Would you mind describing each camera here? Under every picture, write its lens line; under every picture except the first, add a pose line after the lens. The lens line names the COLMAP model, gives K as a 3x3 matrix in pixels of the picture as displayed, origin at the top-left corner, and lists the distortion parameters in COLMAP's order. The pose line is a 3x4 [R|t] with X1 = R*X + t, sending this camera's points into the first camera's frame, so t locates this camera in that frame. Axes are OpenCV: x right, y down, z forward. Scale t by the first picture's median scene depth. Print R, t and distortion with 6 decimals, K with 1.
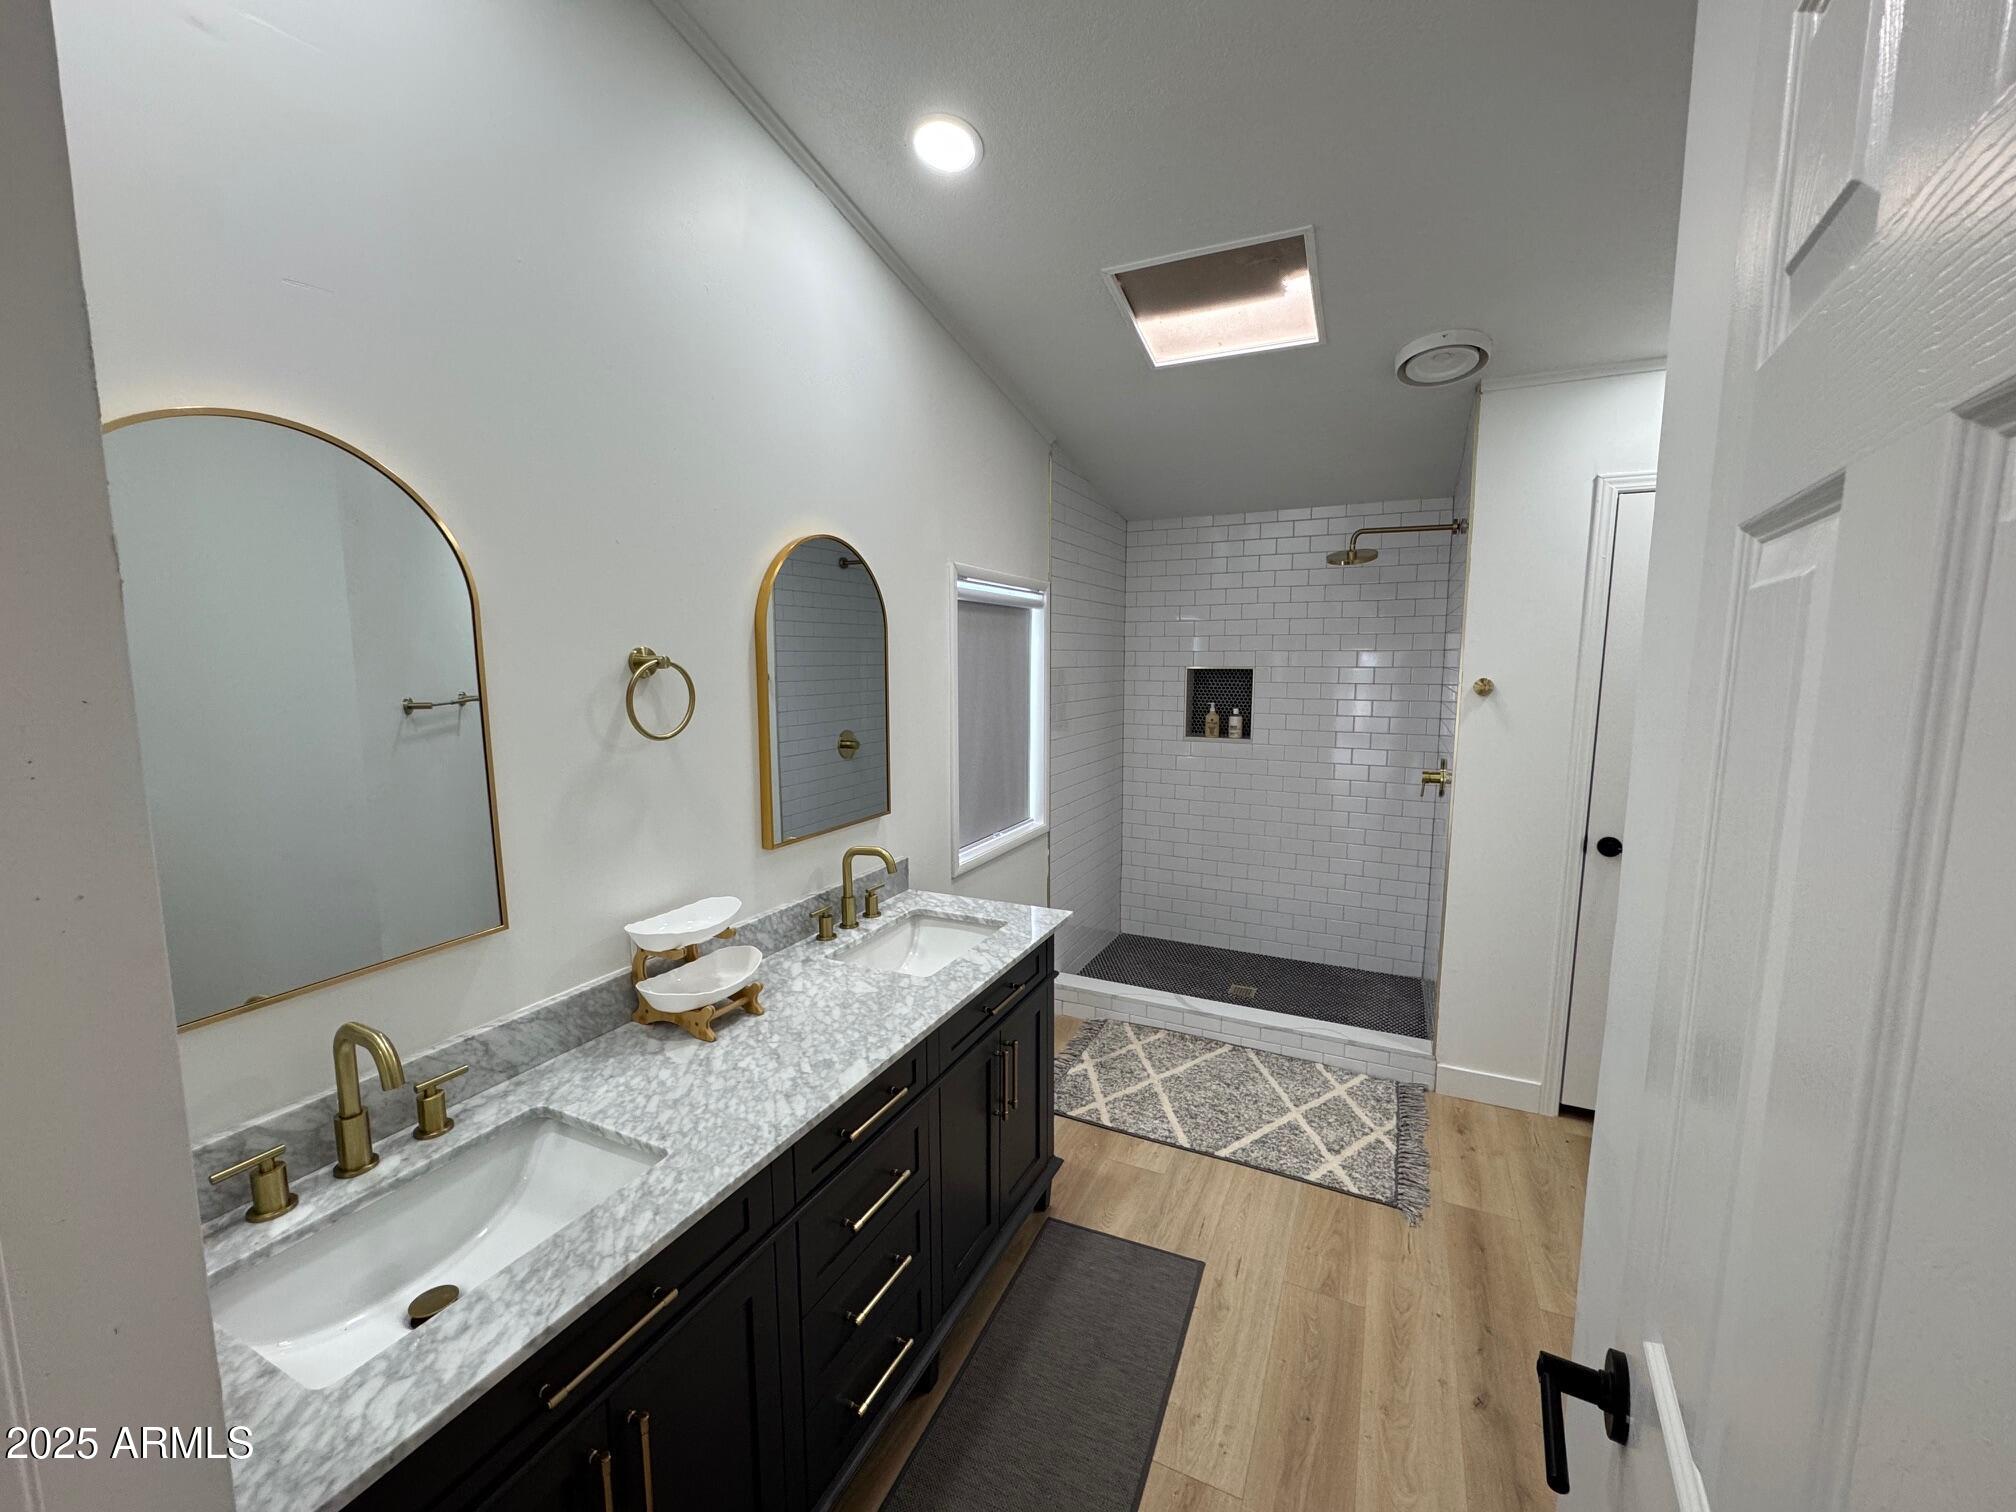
lens RADIAL K [[807.6, 0, 1008.0], [0, 807.6, 756.0], [0, 0, 1]] dist [-0.002706, -0.000279]
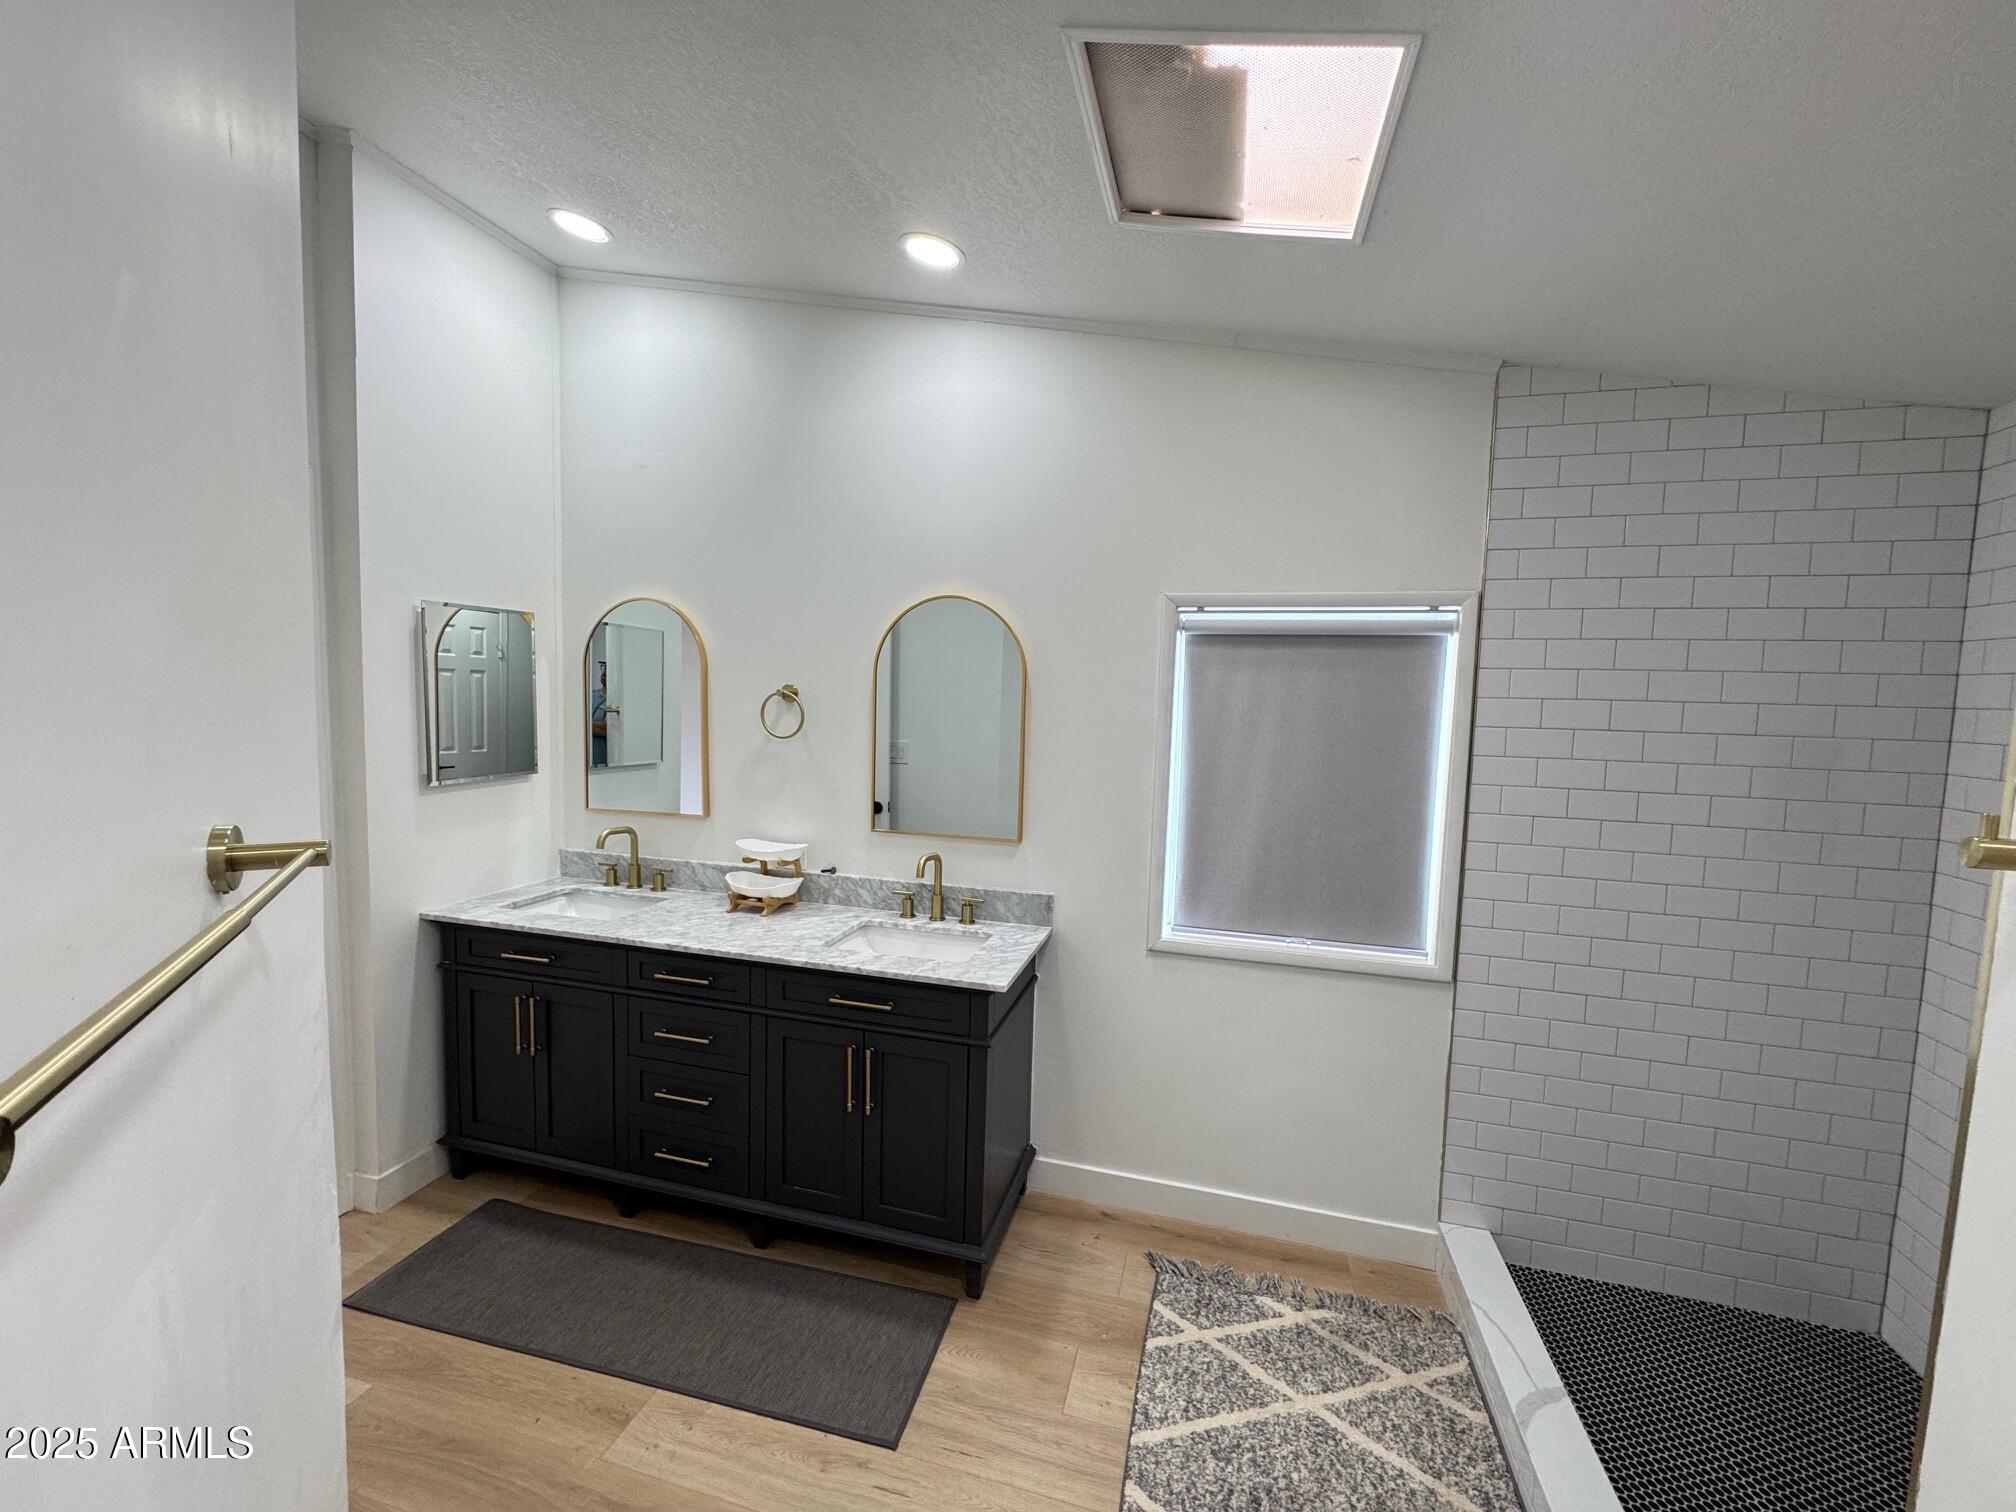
lens RADIAL K [[807.6, 0, 1008.0], [0, 807.6, 756.0], [0, 0, 1]] dist [-0.002706, -0.000279]
pose [[0.175287, 0.078497, -0.981383, 0.920675], [-0.144902, 0.988018, 0.053147, -0.099718], [0.973796, 0.132888, 0.184561, 0.808629]]
